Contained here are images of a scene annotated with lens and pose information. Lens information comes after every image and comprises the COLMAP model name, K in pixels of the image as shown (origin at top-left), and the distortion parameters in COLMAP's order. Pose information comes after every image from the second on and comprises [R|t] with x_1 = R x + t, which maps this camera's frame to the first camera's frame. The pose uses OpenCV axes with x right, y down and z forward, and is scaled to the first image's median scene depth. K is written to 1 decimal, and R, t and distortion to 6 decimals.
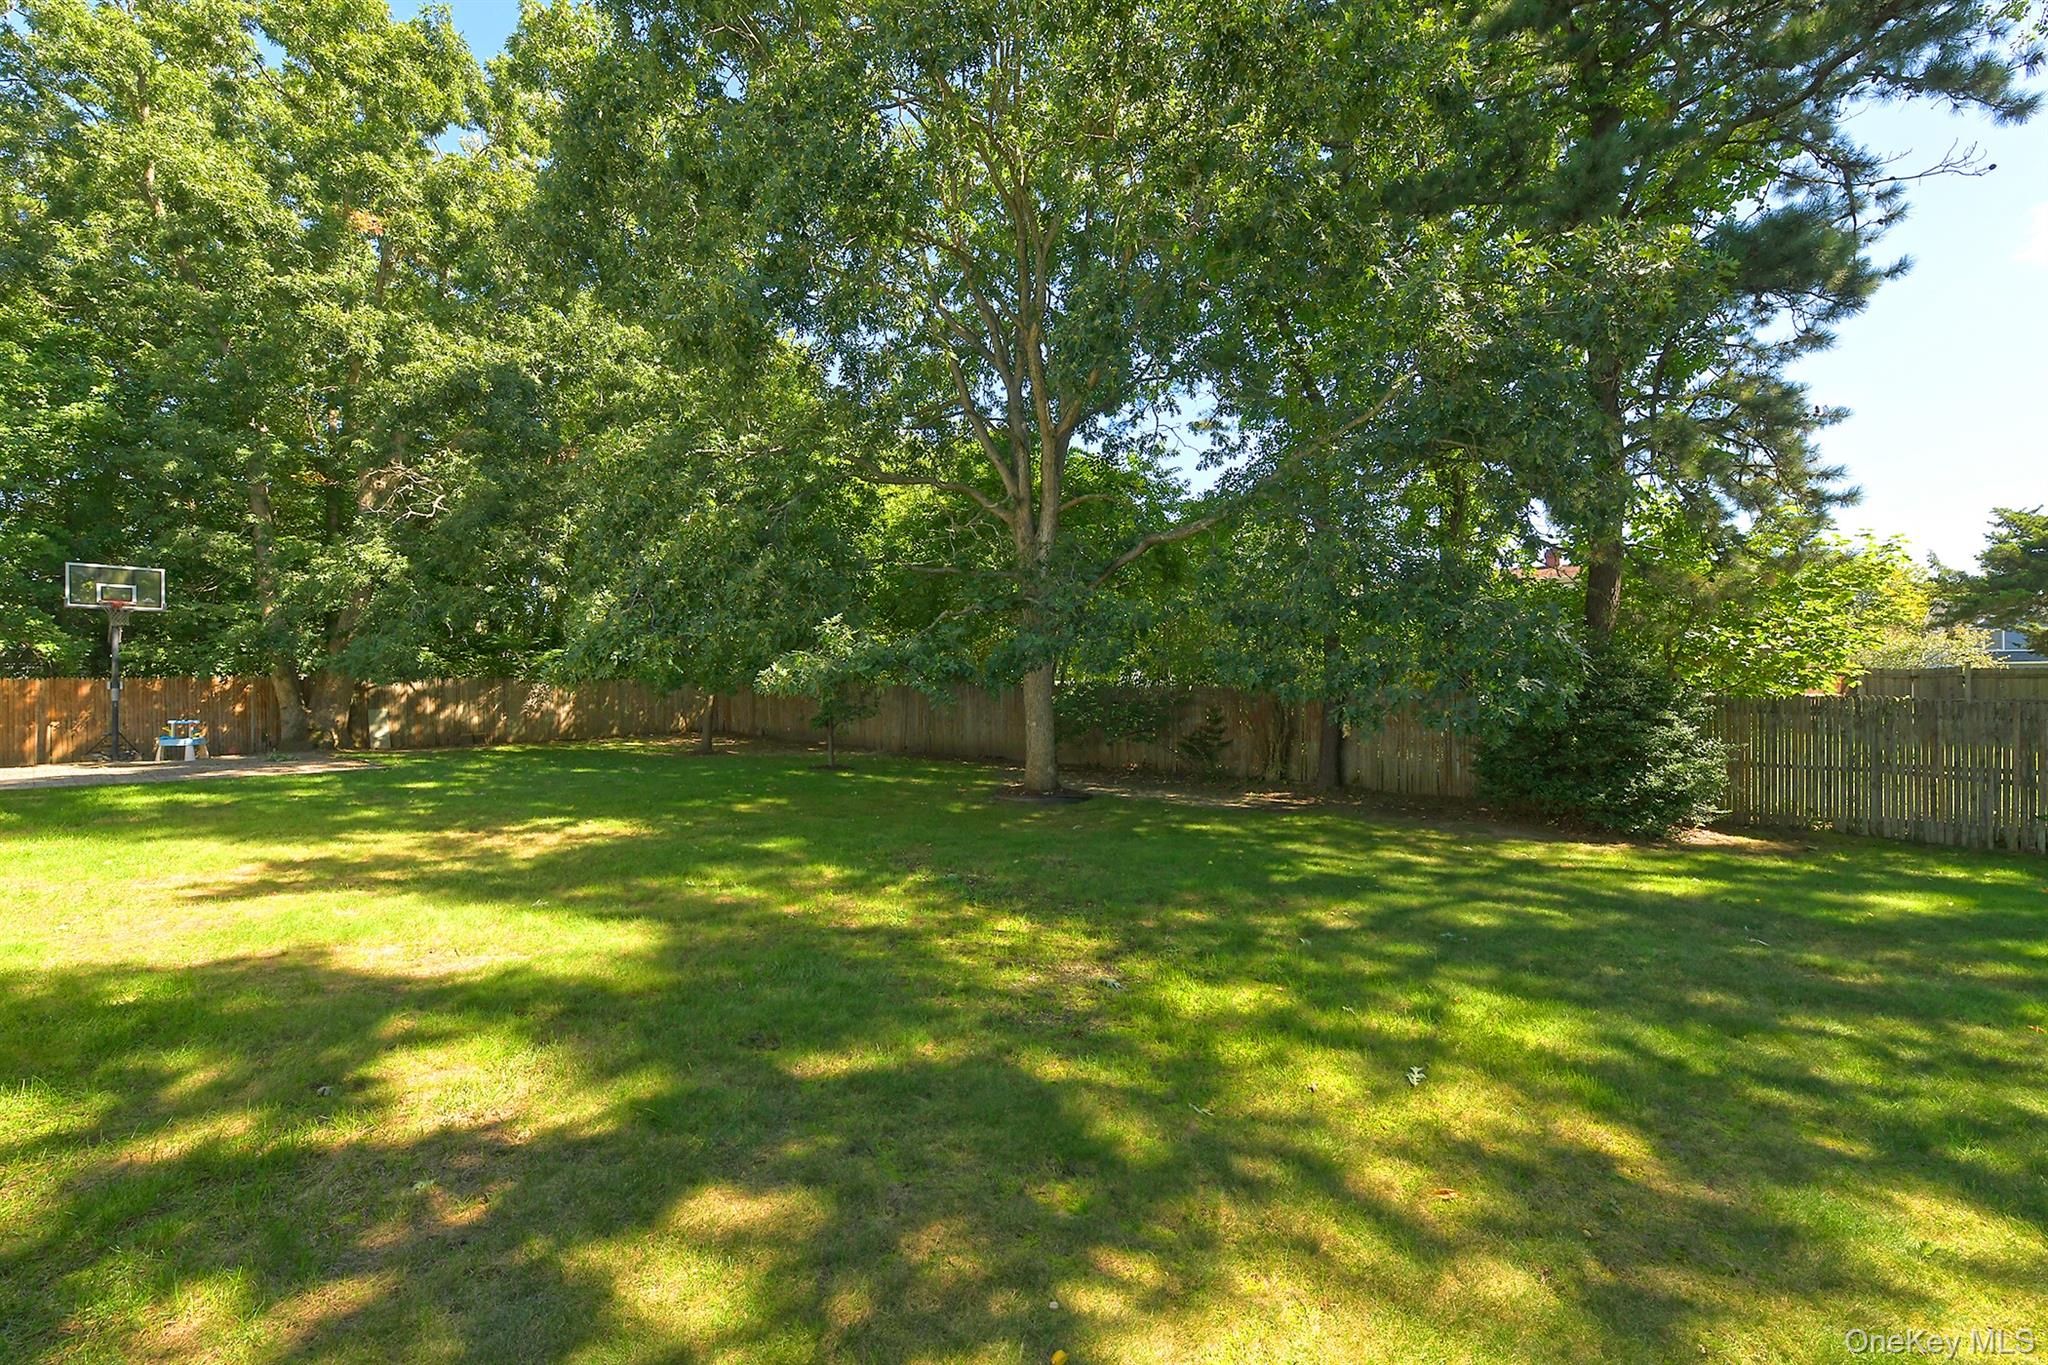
lens RADIAL K [[849.0, 0, 1019.9], [0, 849.0, 673.3], [0, 0, 1]] dist [-0.004287, -0.000094]
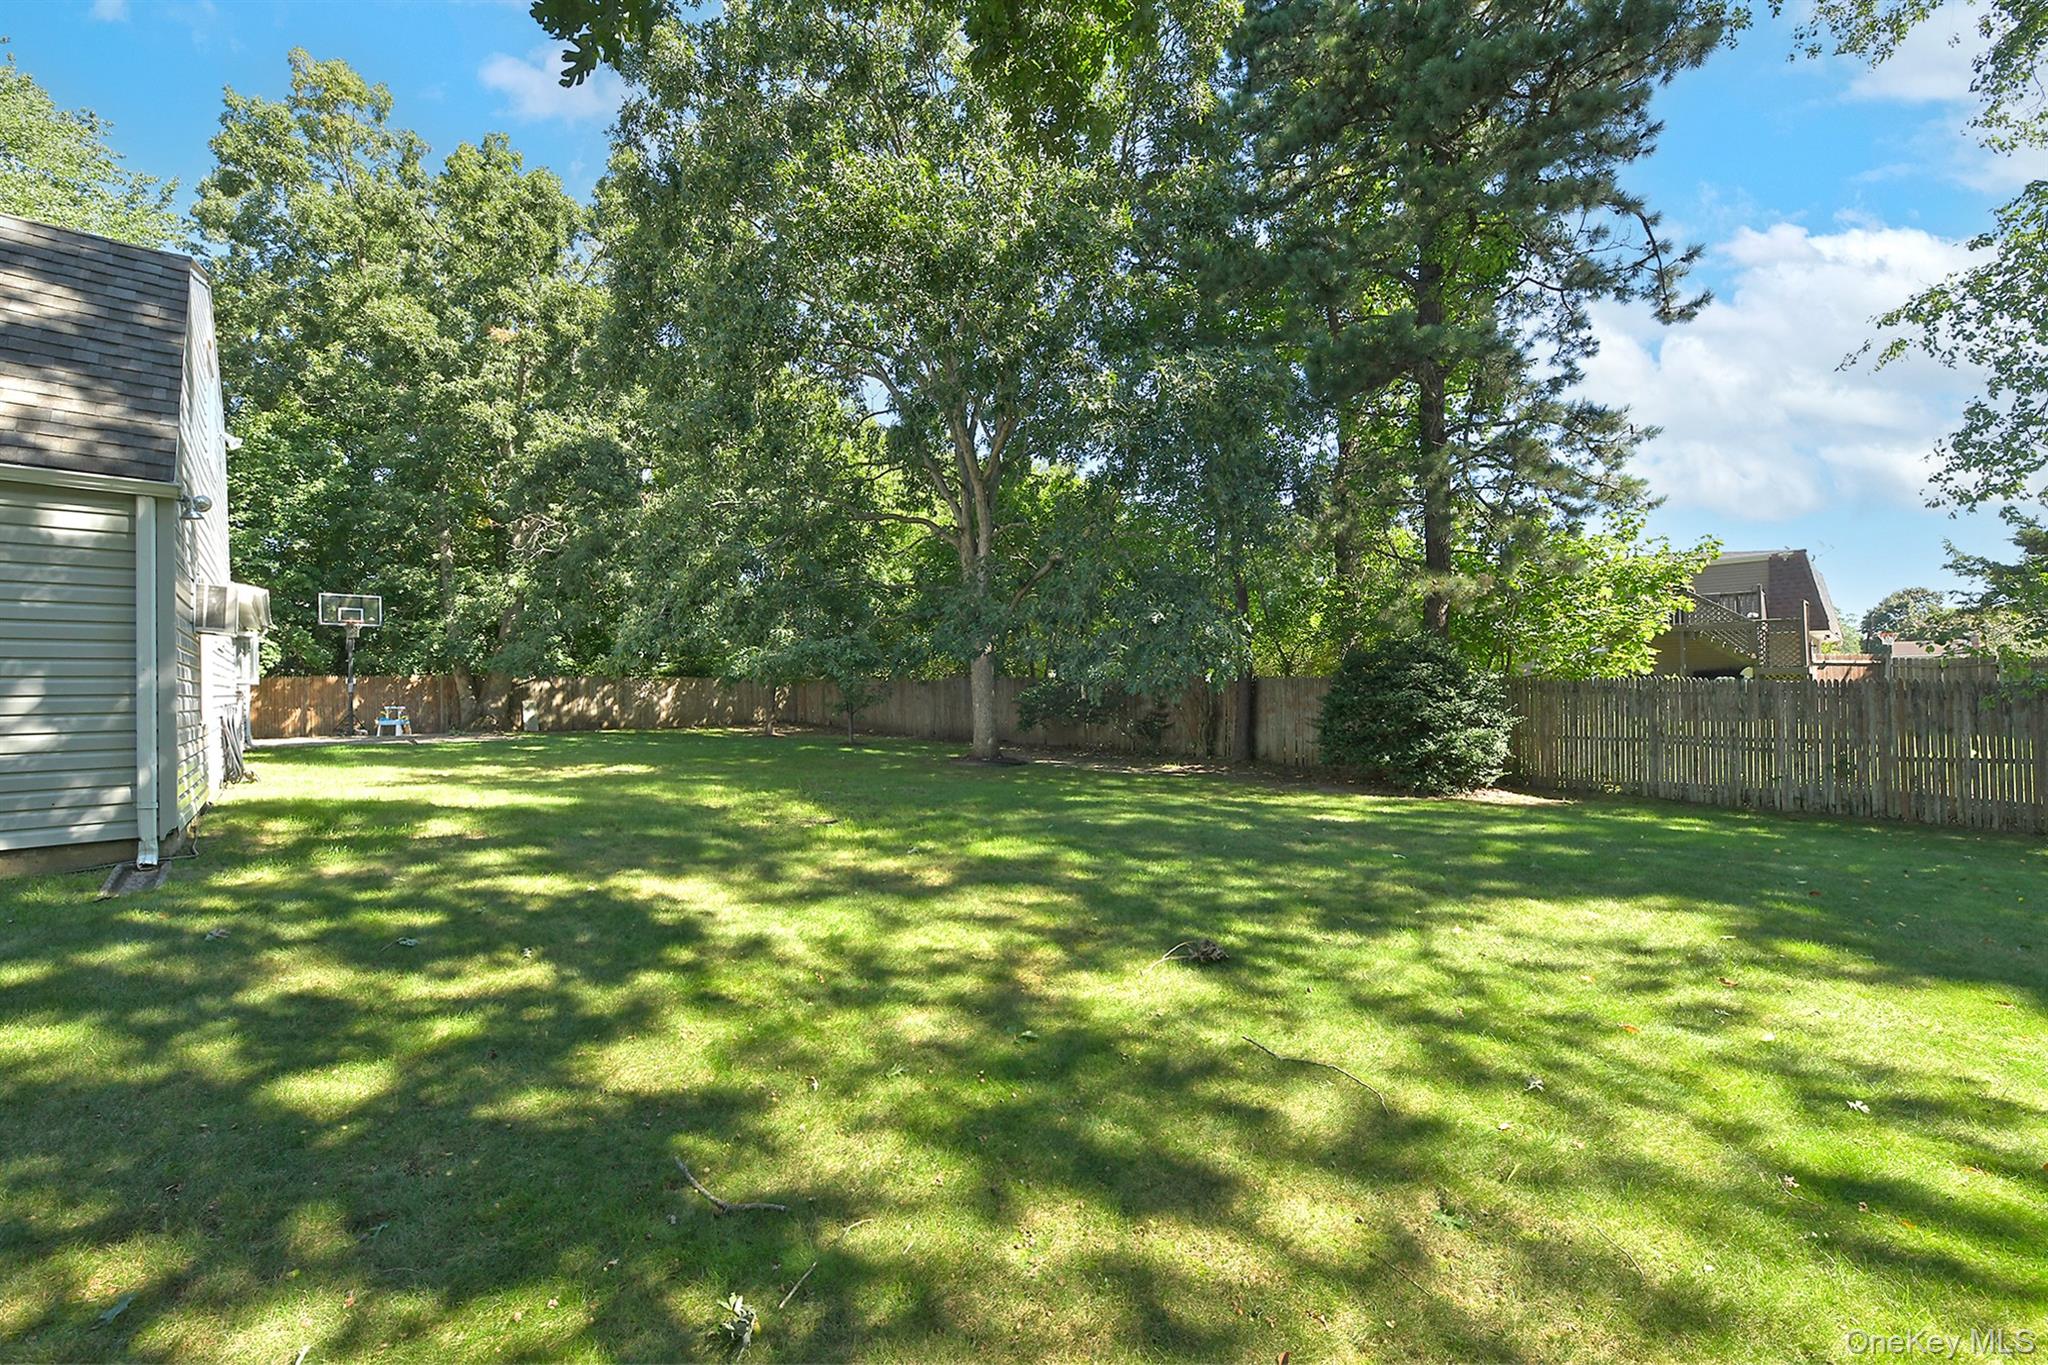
lens RADIAL K [[849.0, 0, 1028.1], [0, 849.0, 685.1], [0, 0, 1]] dist [-0.004287, -0.000094]
pose [[0.987954, -0.005122, -0.154661, 0.263795], [0.006410, 0.999949, 0.007830, 0.018573], [0.154613, -0.008727, 0.987937, -0.215519]]
